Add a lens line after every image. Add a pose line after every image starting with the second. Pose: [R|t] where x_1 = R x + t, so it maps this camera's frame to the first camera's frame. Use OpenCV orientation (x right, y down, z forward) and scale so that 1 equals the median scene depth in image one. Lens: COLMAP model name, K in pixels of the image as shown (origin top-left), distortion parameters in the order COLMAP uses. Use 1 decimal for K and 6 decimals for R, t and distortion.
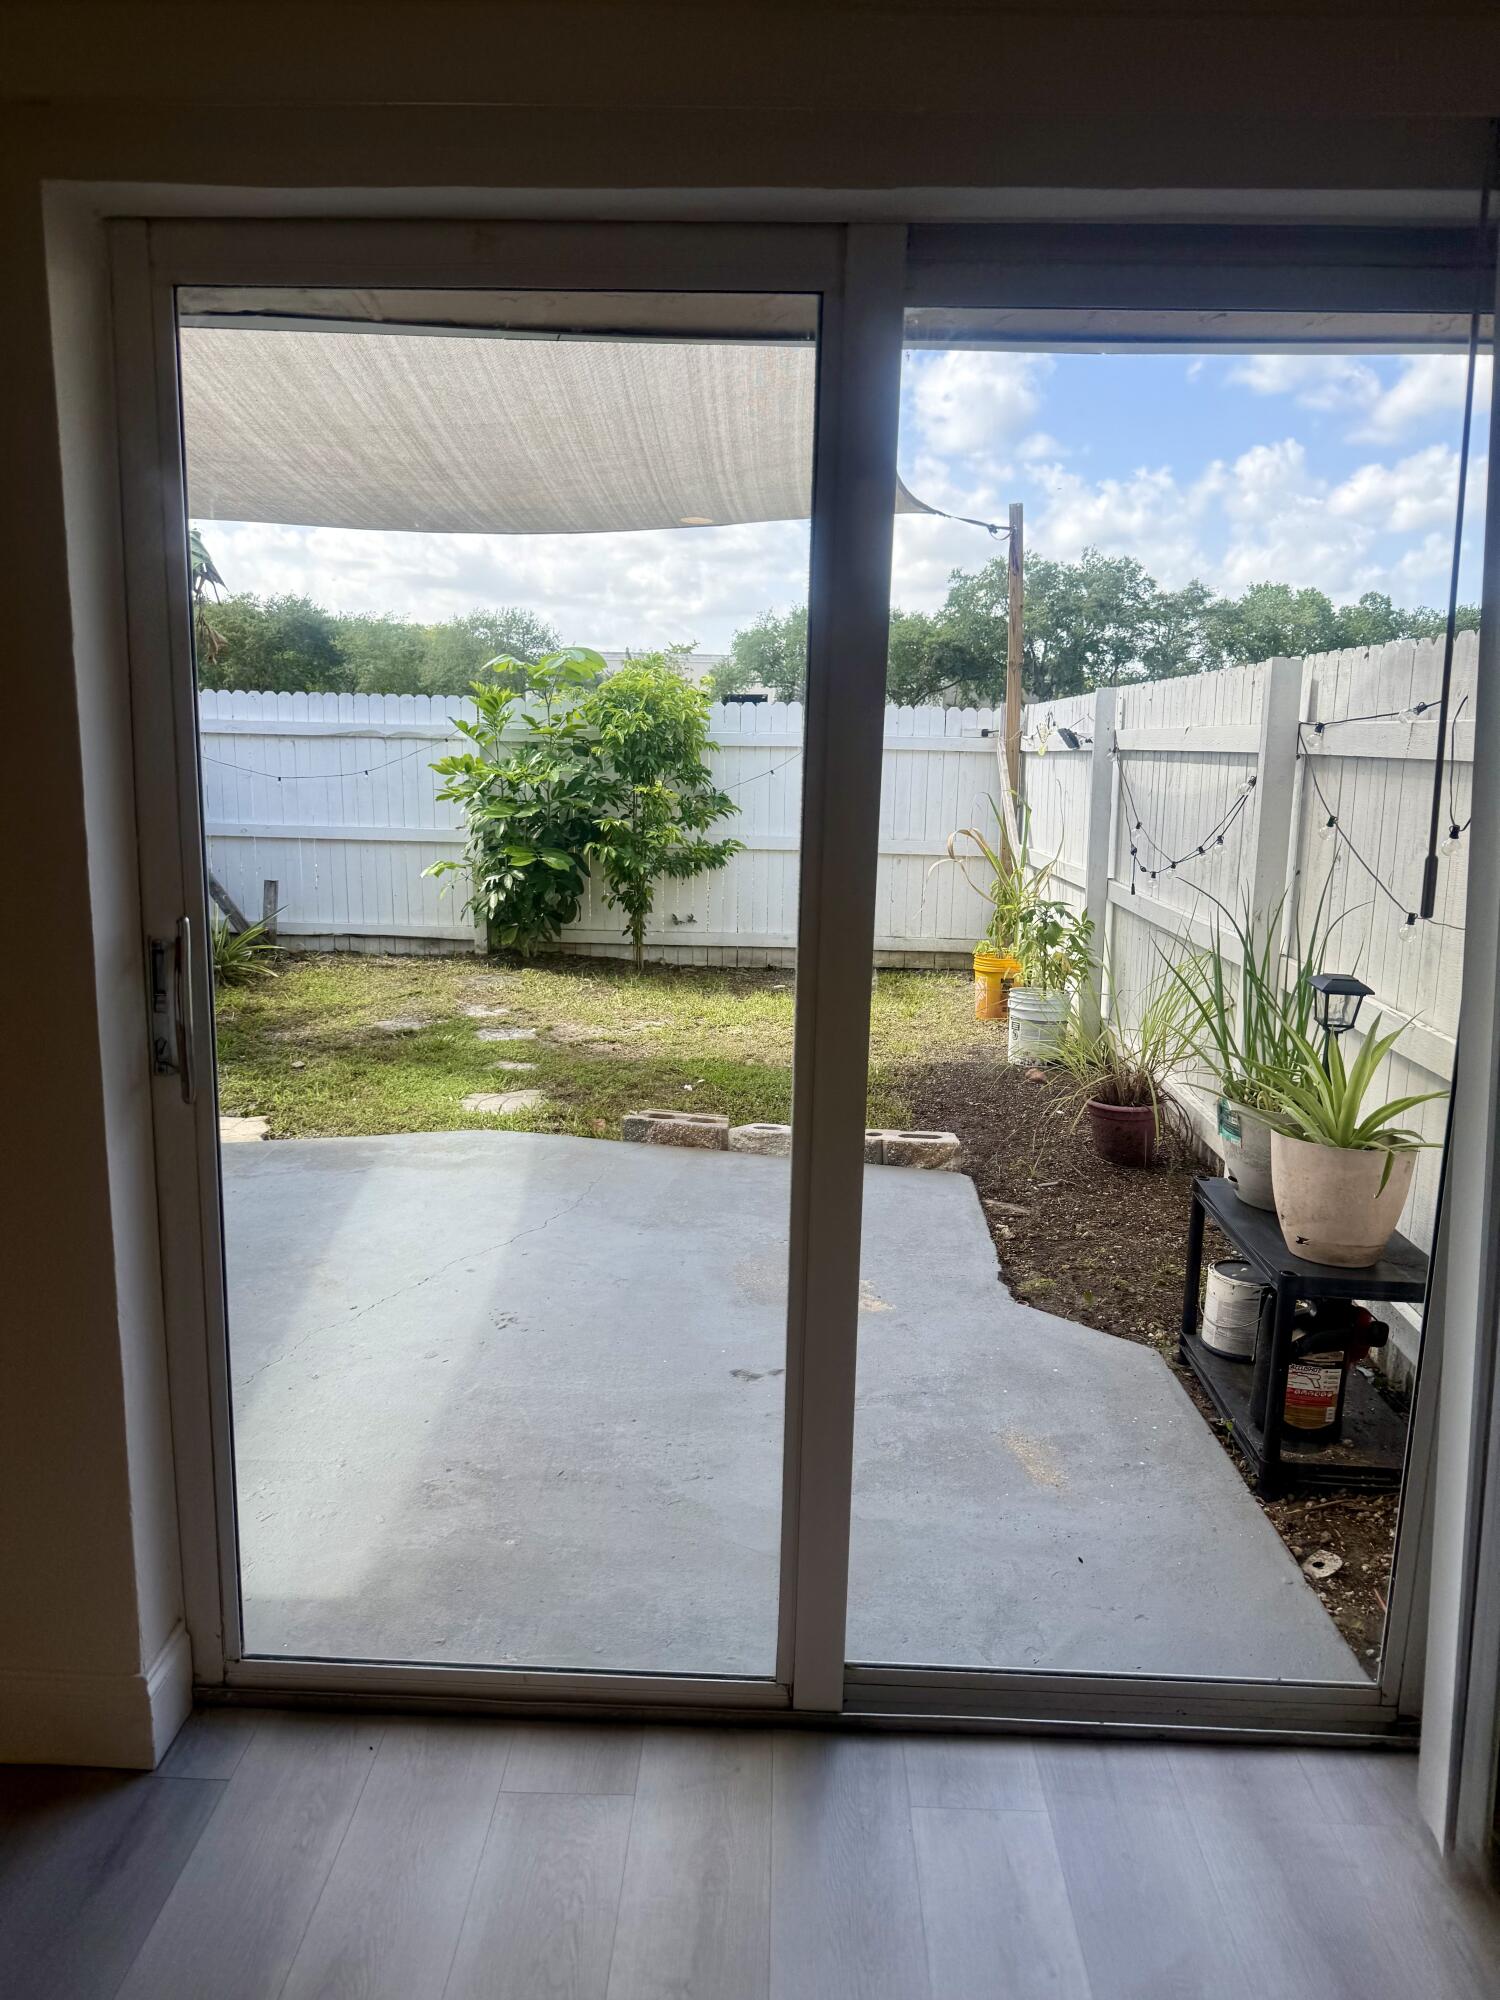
lens RADIAL K [[1406.0, 0, 742.1], [0, 1406.0, 999.0], [0, 0, 1]] dist [0.064464, -0.096938]
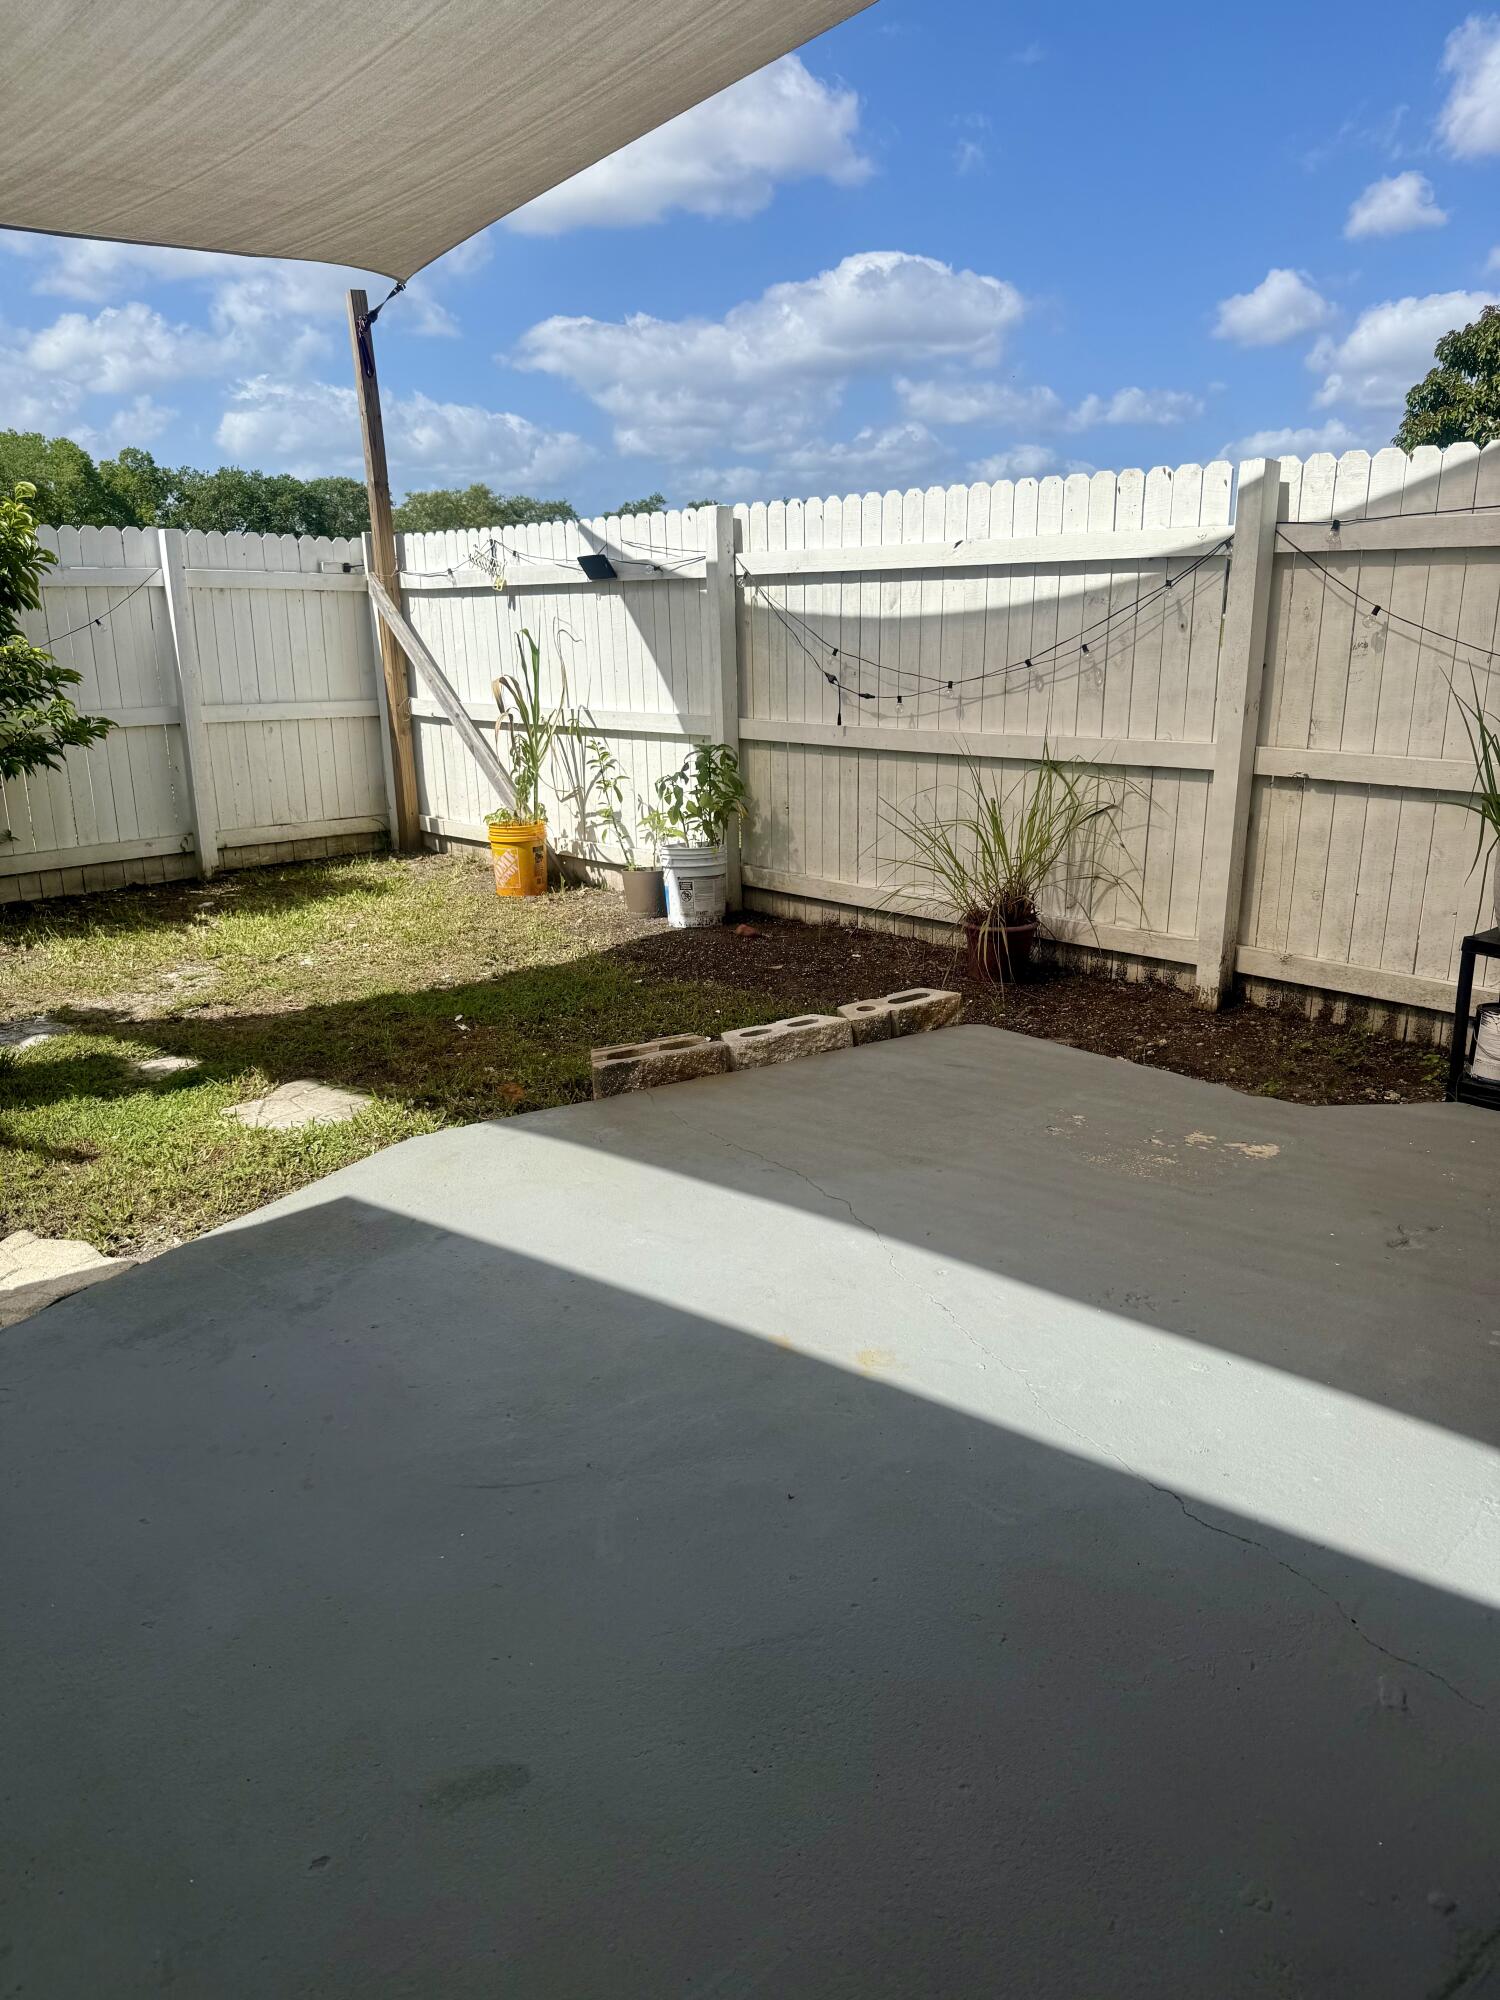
lens RADIAL K [[1406.0, 0, 742.1], [0, 1406.0, 999.0], [0, 0, 1]] dist [0.064464, -0.096938]
pose [[0.678207, -0.213715, 0.703108, -0.327843], [0.152162, 0.976883, 0.150158, -0.030208], [-0.718945, 0.005148, 0.695048, 0.257755]]
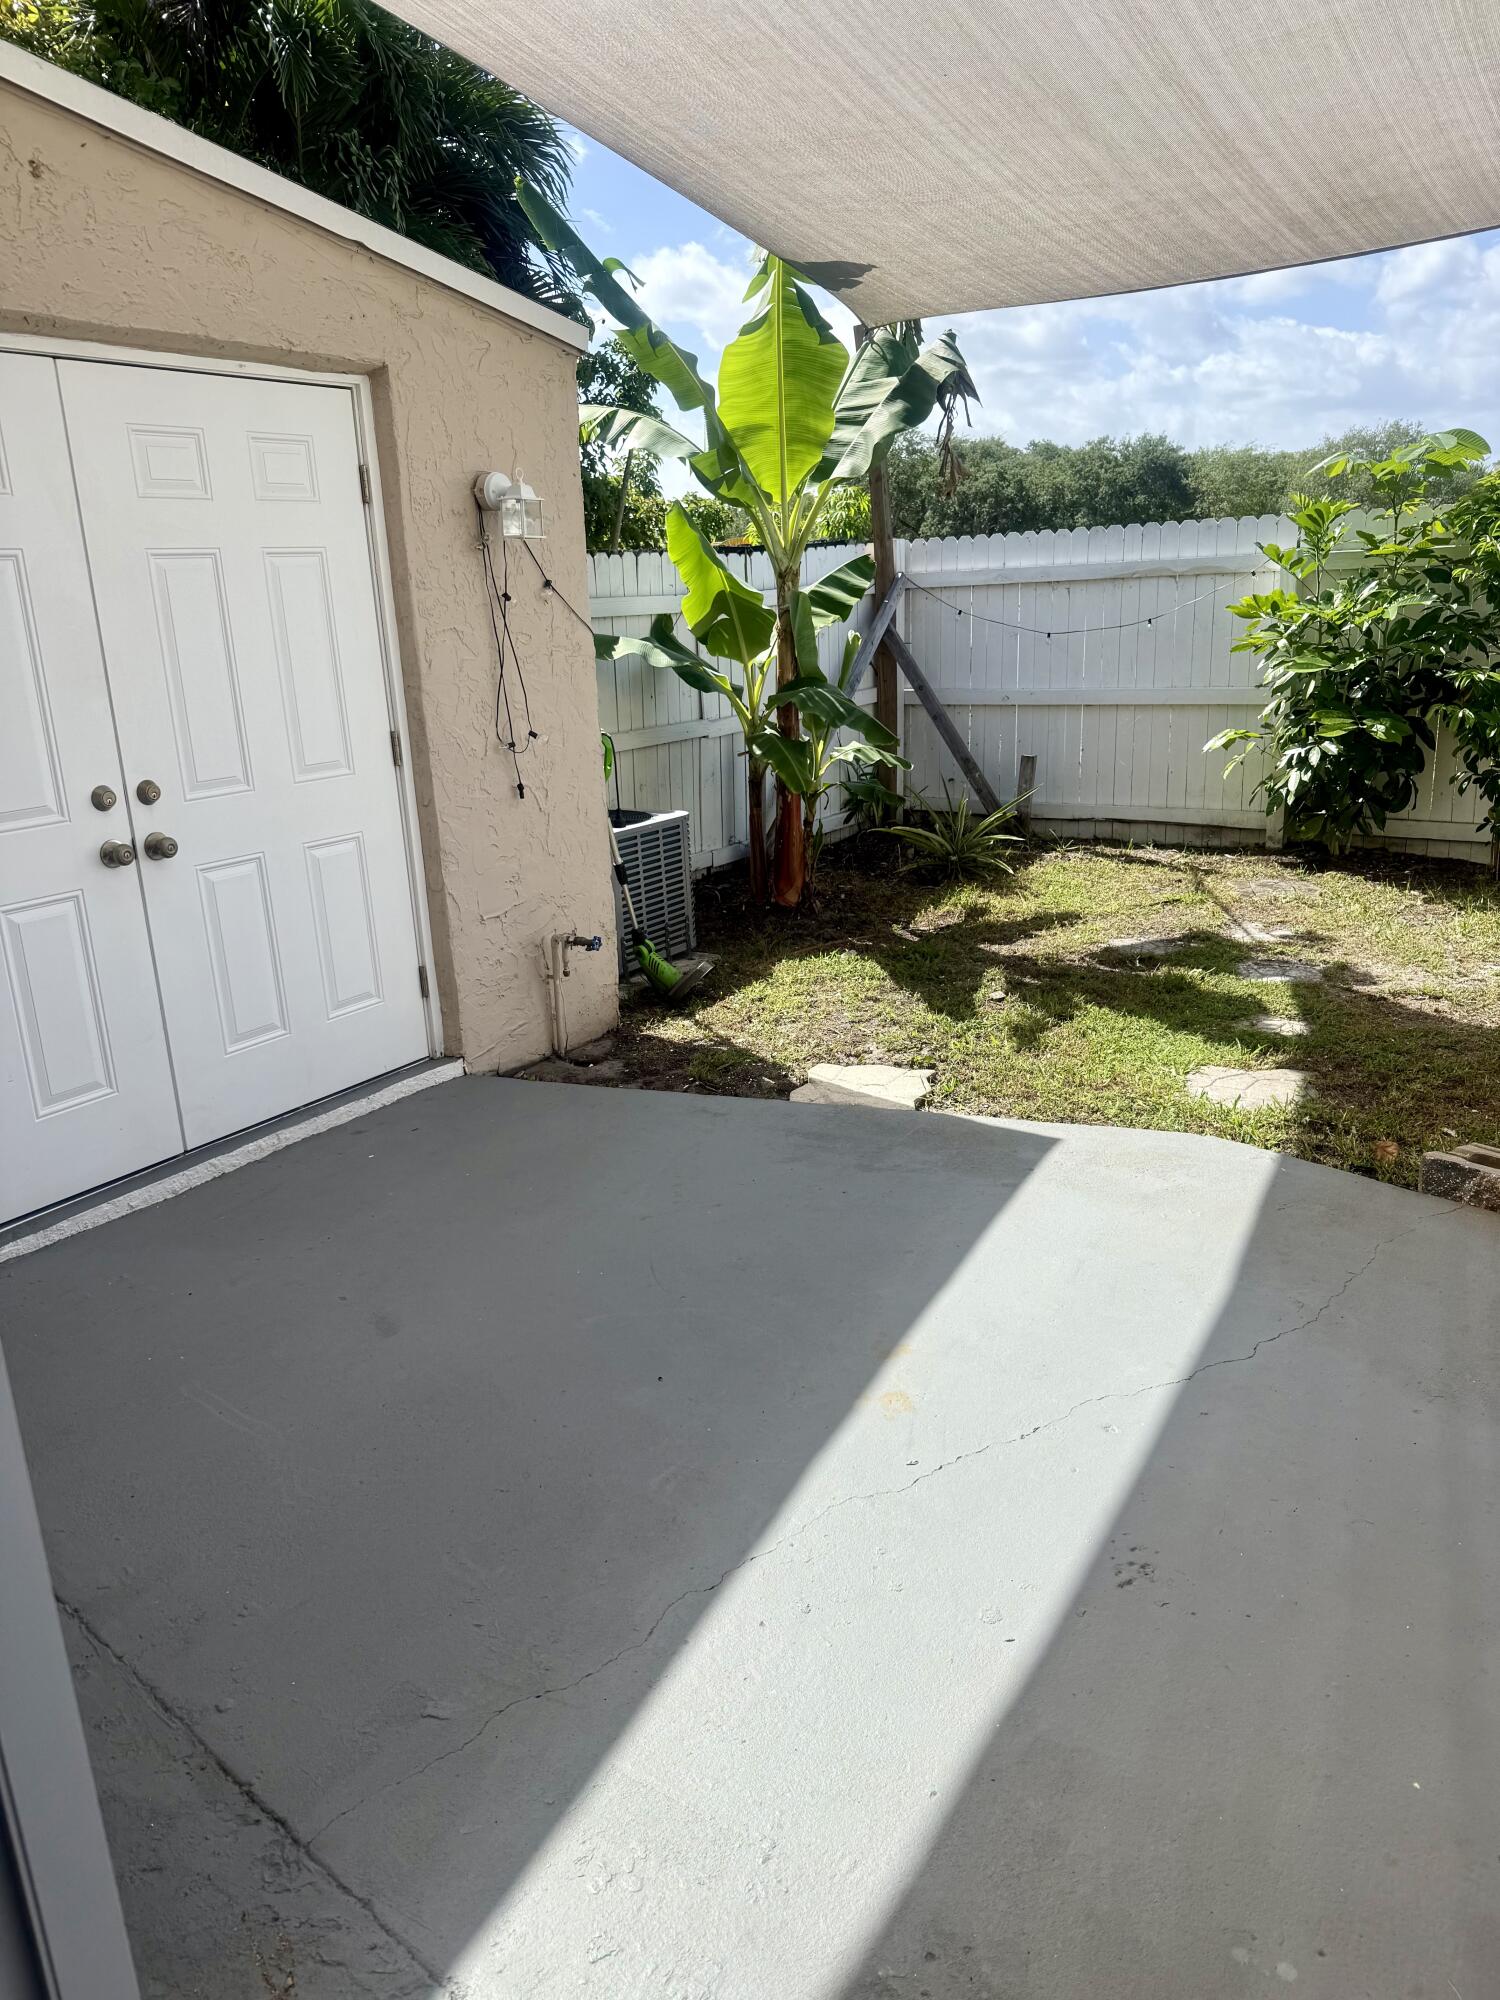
lens RADIAL K [[1393.7, 0, 750.0], [0, 1393.7, 1000.0], [0, 0, 1]] dist [0.055397, -0.058539]
pose [[0.842811, 0.099579, -0.528918, -0.007482], [-0.044659, 0.992285, 0.115654, -0.027159], [0.536354, -0.073853, 0.840756, 0.184050]]
